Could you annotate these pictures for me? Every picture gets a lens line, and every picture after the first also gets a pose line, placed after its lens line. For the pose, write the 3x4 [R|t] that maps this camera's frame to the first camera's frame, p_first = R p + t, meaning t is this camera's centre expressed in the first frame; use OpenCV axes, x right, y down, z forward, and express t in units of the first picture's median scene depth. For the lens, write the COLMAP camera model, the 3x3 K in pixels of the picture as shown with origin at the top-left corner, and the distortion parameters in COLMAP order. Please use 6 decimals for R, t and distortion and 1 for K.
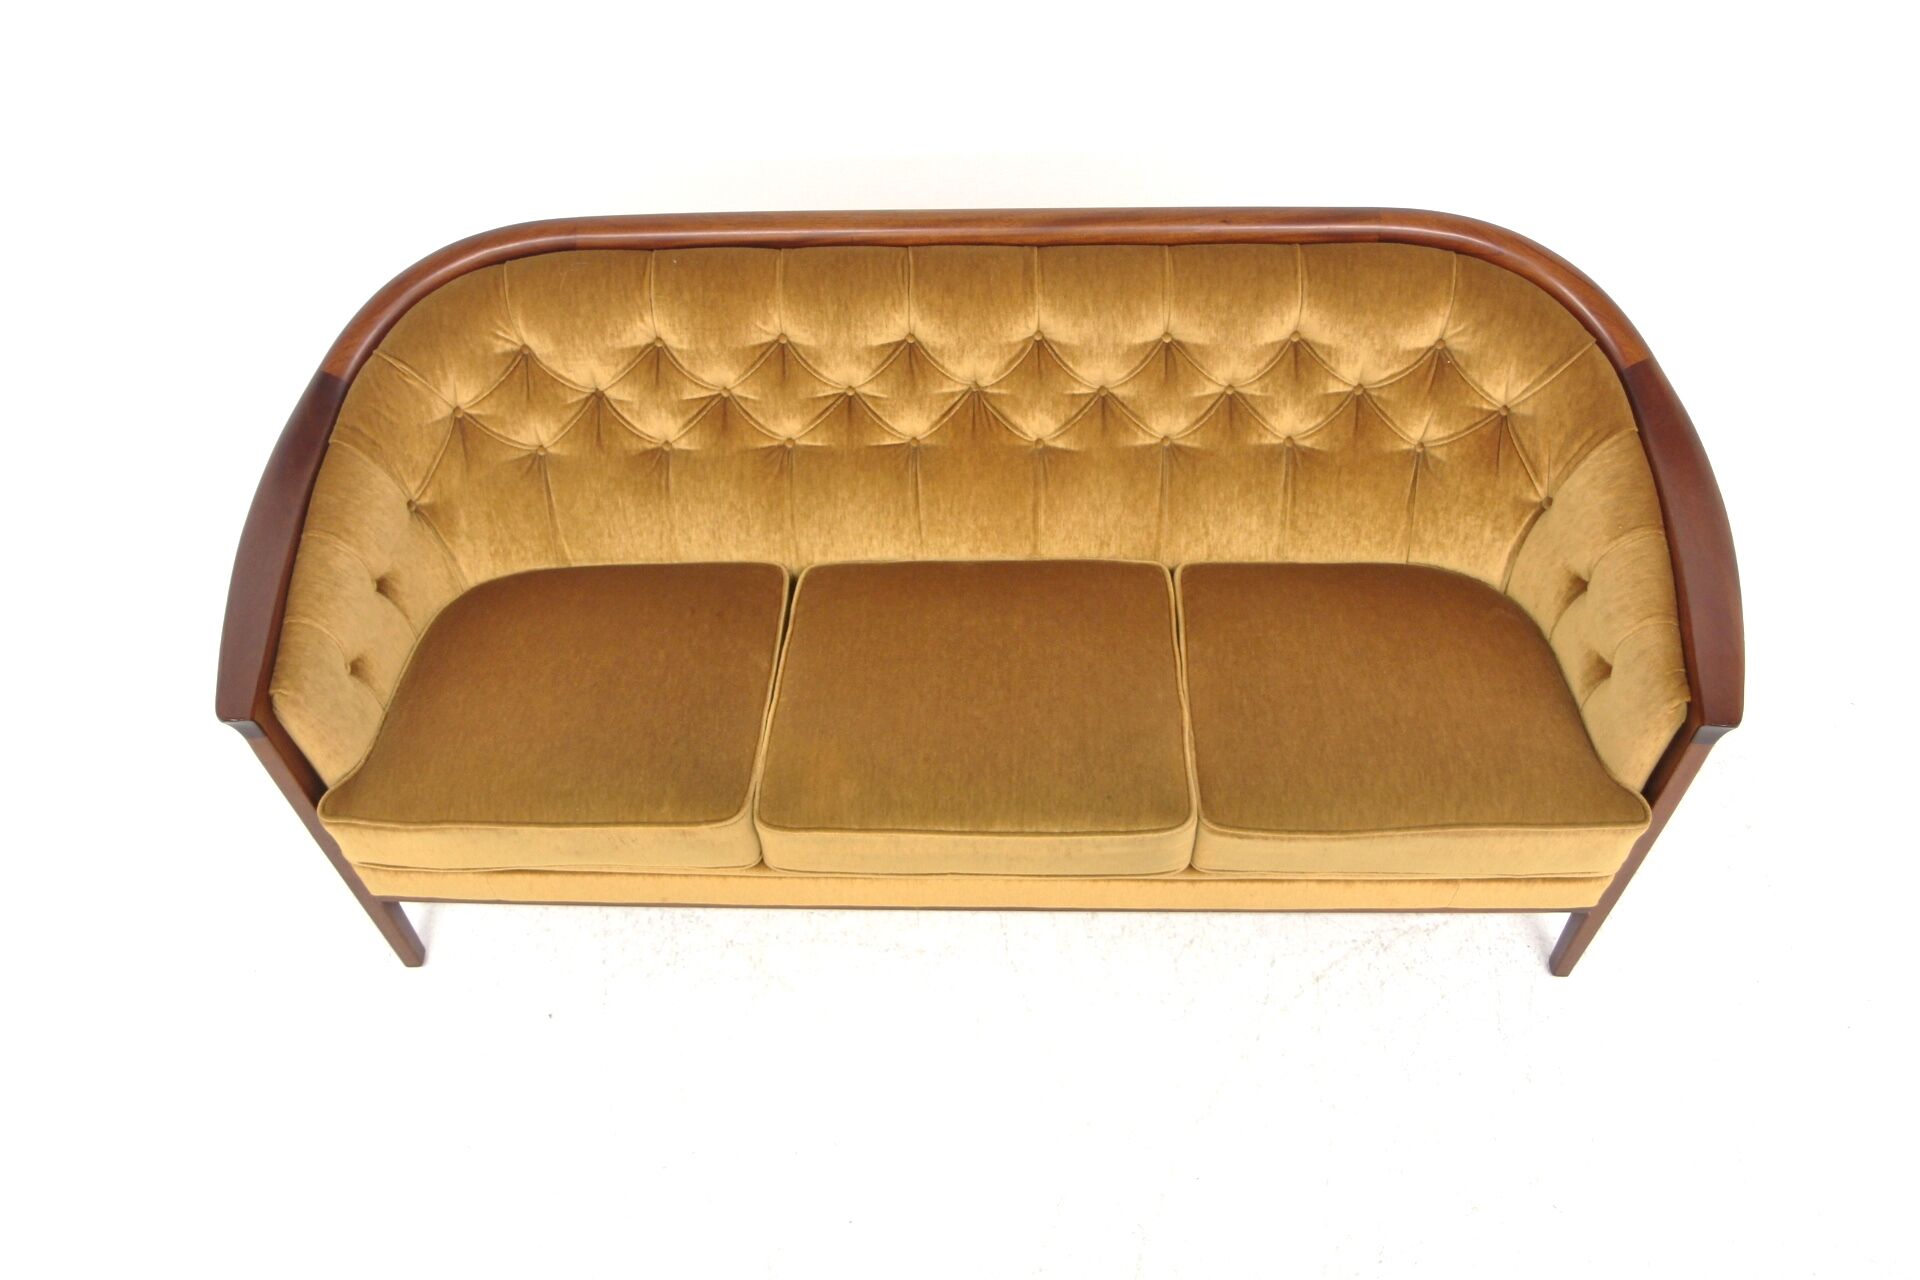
lens RADIAL K [[1475.1, 0, 951.6], [0, 1475.1, 621.4], [0, 0, 1]] dist [-0.064158, 0.018047]
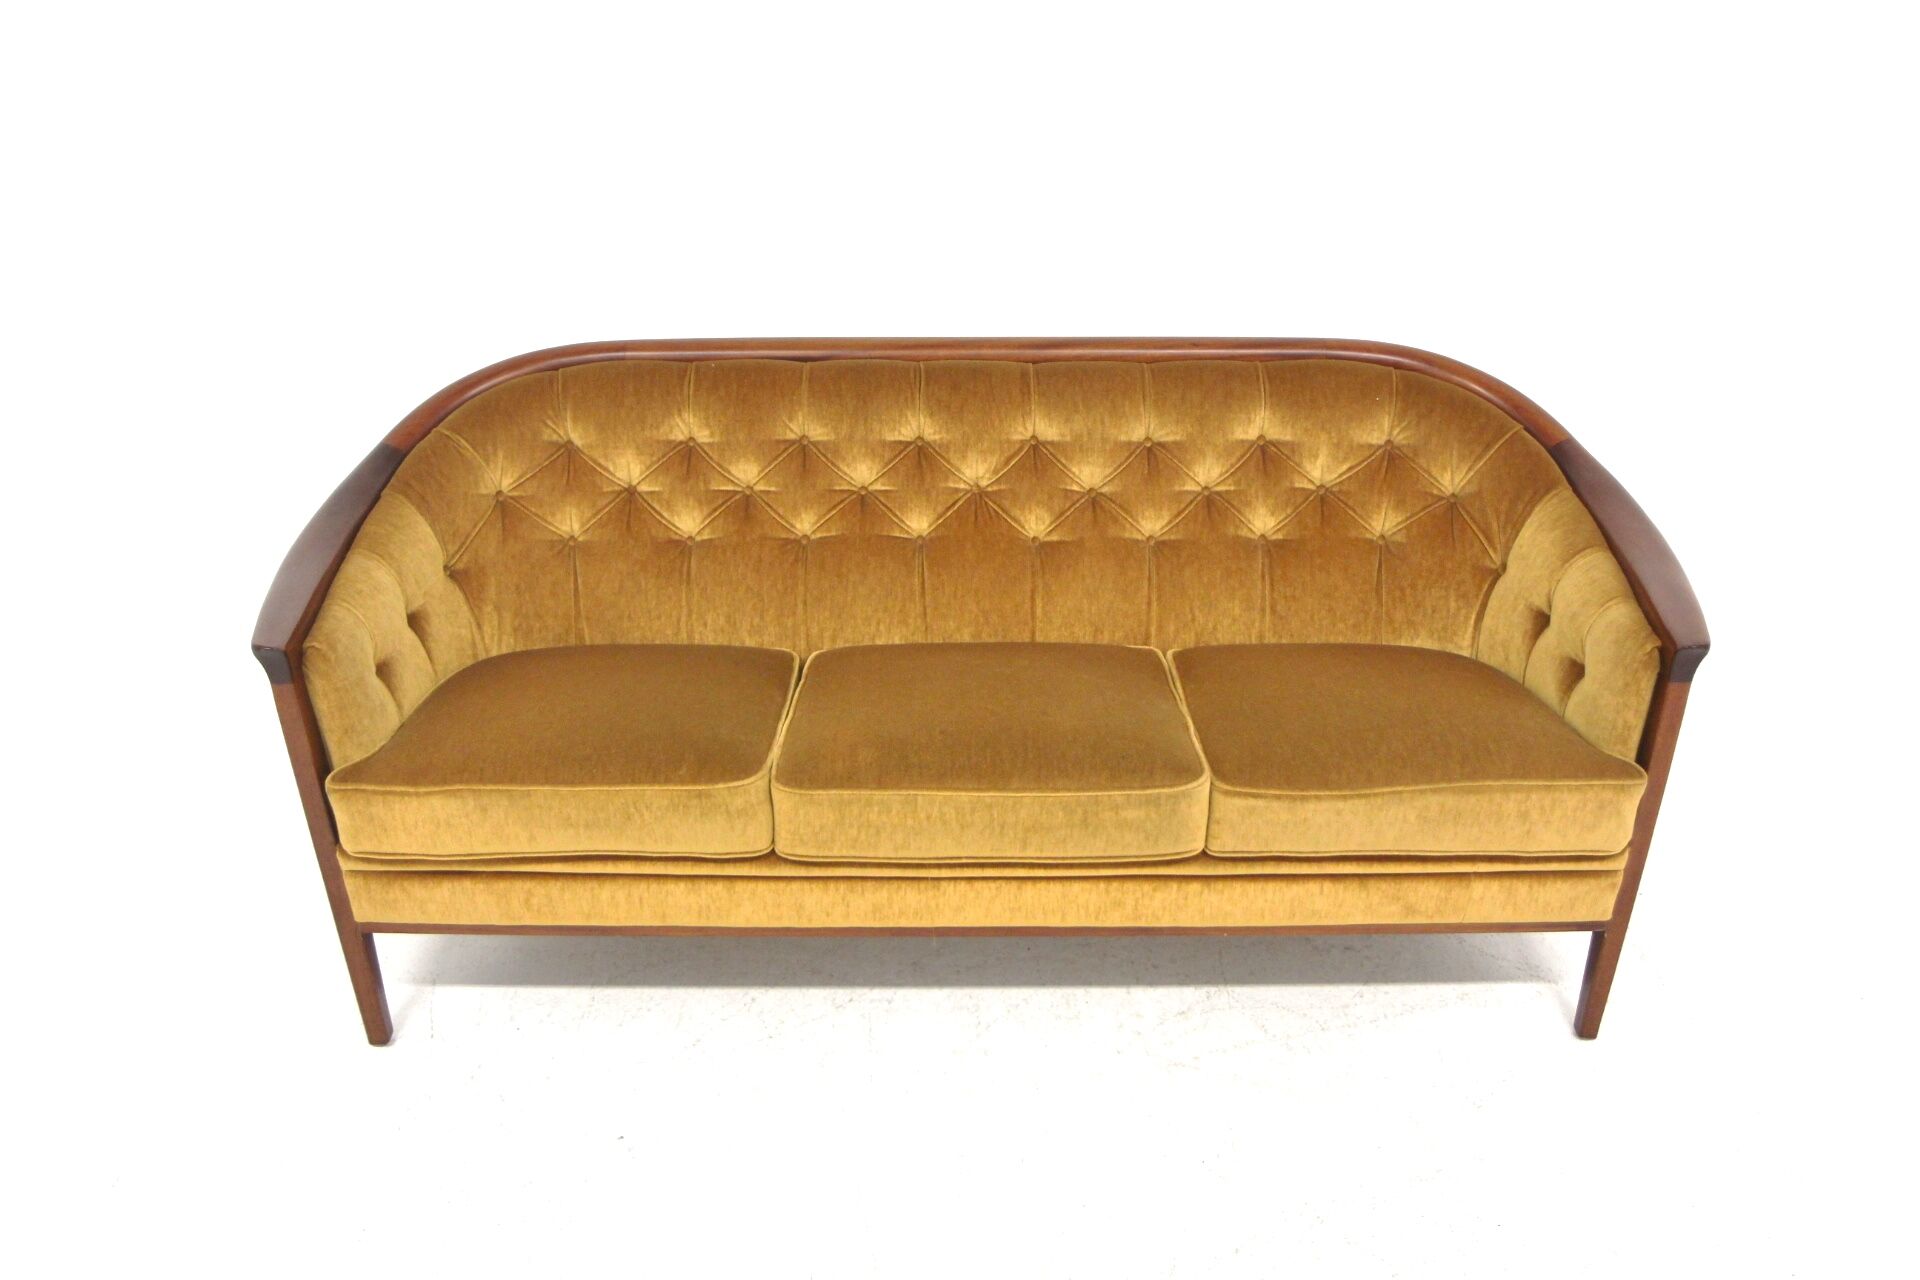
lens RADIAL K [[1475.1, 0, 959.1], [0, 1475.1, 633.1], [0, 0, 1]] dist [-0.064158, 0.018047]
pose [[0.998938, 0.012254, 0.044414, -0.046351], [0.006203, 0.919436, -0.393192, 0.386895], [-0.045654, 0.393050, 0.918383, 0.030145]]
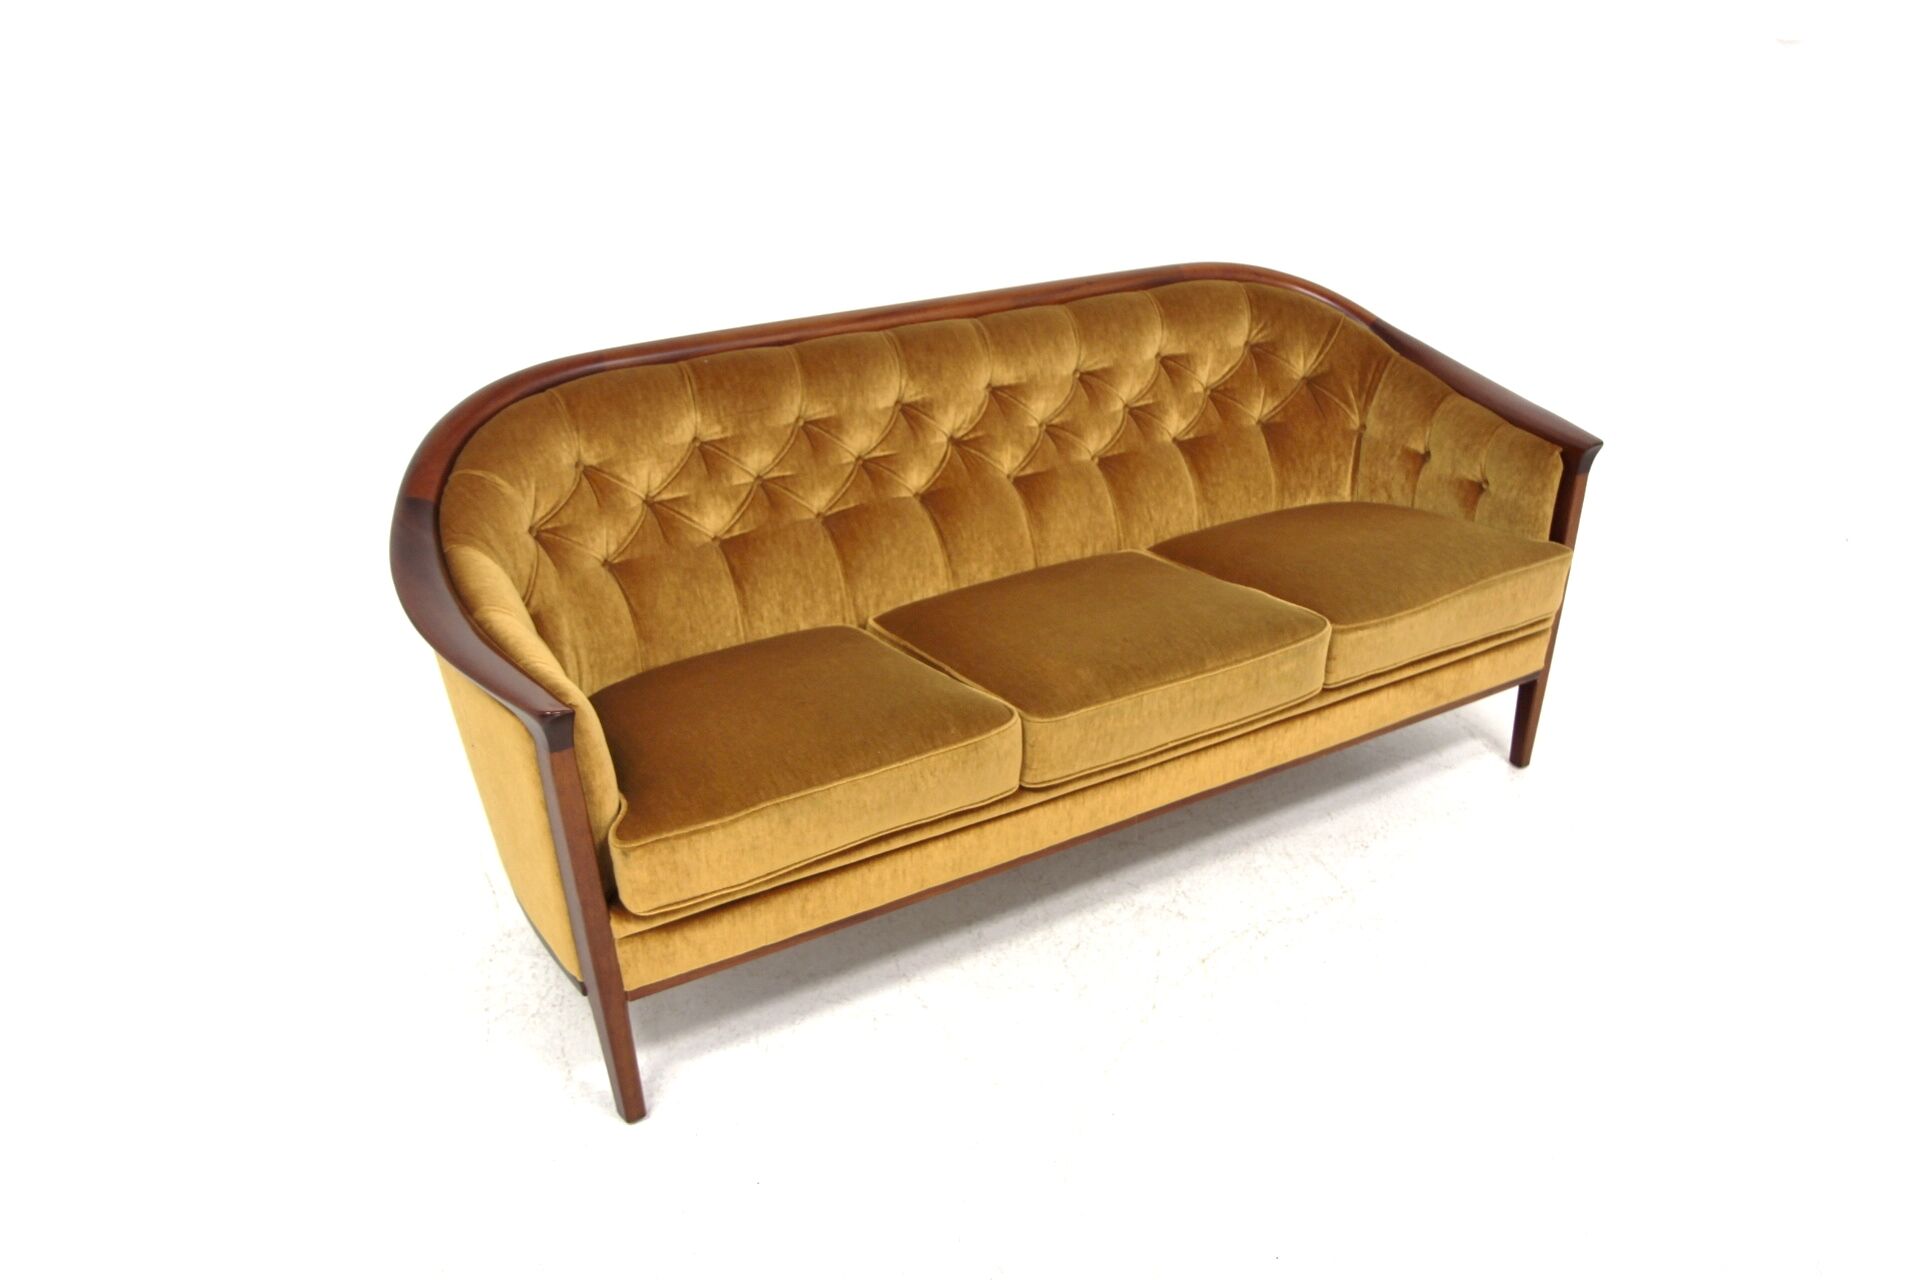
lens RADIAL K [[1475.1, 0, 960.9], [0, 1475.1, 634.6], [0, 0, 1]] dist [-0.064158, 0.018047]
pose [[0.843530, -0.215106, 0.492124, -0.611972], [0.388627, 0.876911, -0.282835, 0.324481], [-0.370709, 0.429832, 0.823297, 0.095792]]
